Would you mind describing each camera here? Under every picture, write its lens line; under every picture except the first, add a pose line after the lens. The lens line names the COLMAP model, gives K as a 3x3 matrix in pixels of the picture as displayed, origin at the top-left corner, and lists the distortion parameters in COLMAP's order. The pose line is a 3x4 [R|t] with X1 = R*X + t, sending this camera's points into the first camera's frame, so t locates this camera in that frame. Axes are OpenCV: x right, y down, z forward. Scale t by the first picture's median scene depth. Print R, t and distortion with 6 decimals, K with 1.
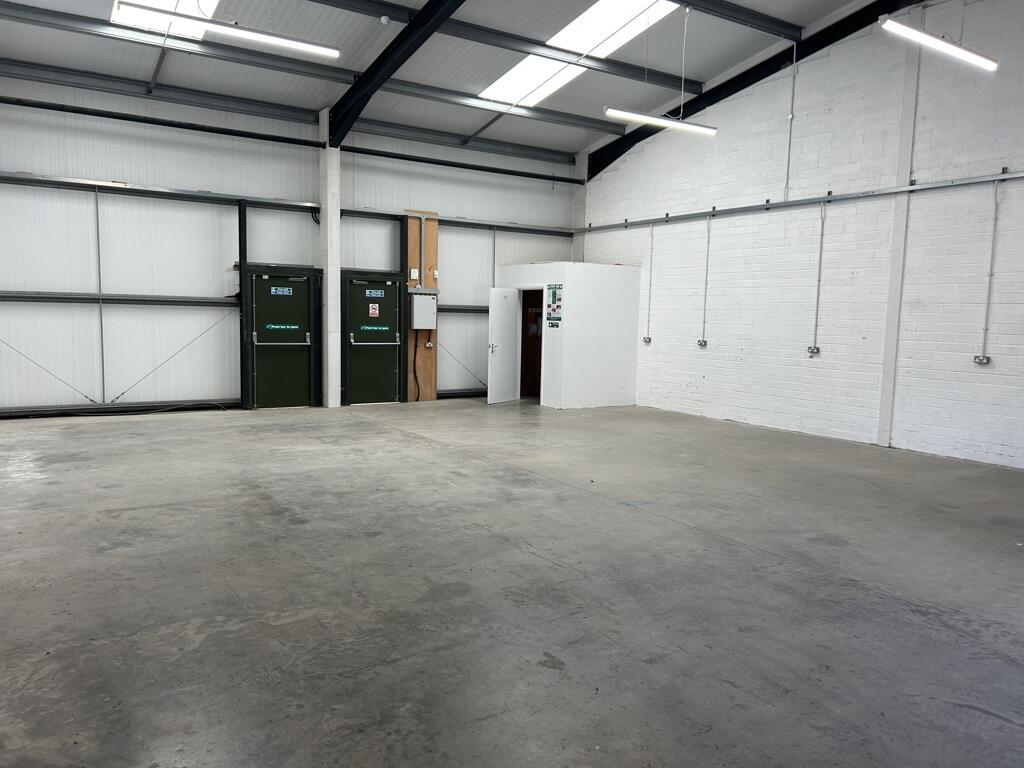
lens RADIAL K [[774.7, 0, 516.2], [0, 774.7, 387.9], [0, 0, 1]] dist [0.048675, -0.054802]
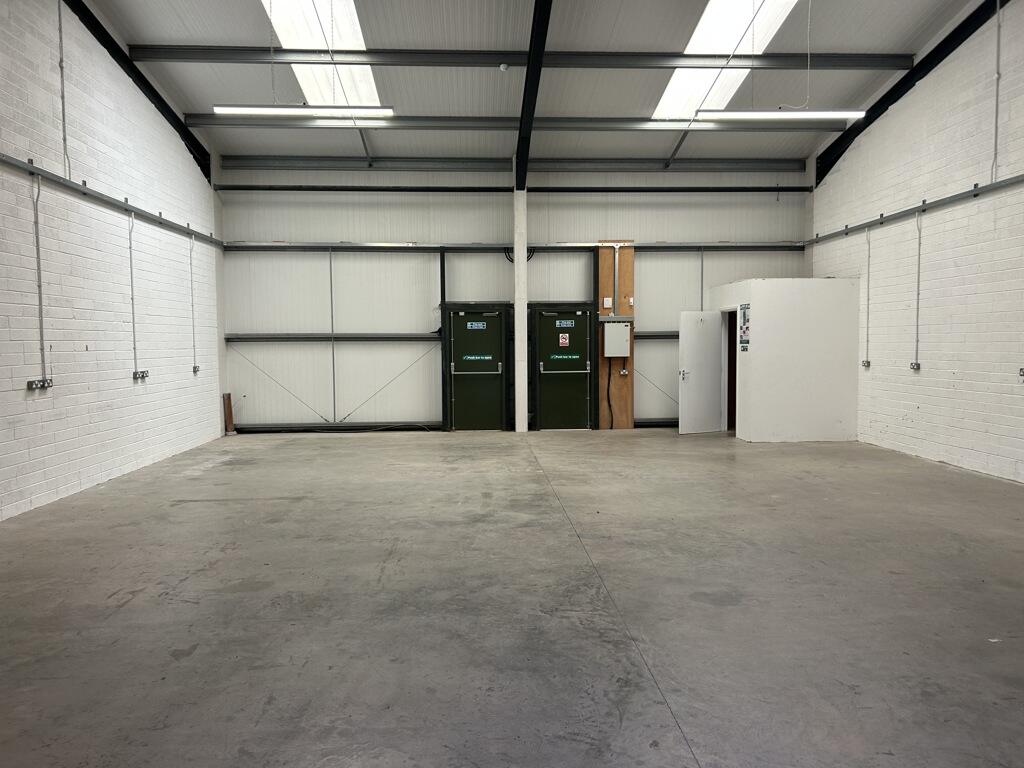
lens RADIAL K [[774.7, 0, 516.2], [0, 774.7, 387.9], [0, 0, 1]] dist [0.048675, -0.054802]
pose [[0.865205, -0.001612, -0.501415, 0.294378], [-0.019857, 0.999100, -0.037476, 0.004472], [0.501025, 0.042381, 0.864395, 0.080920]]
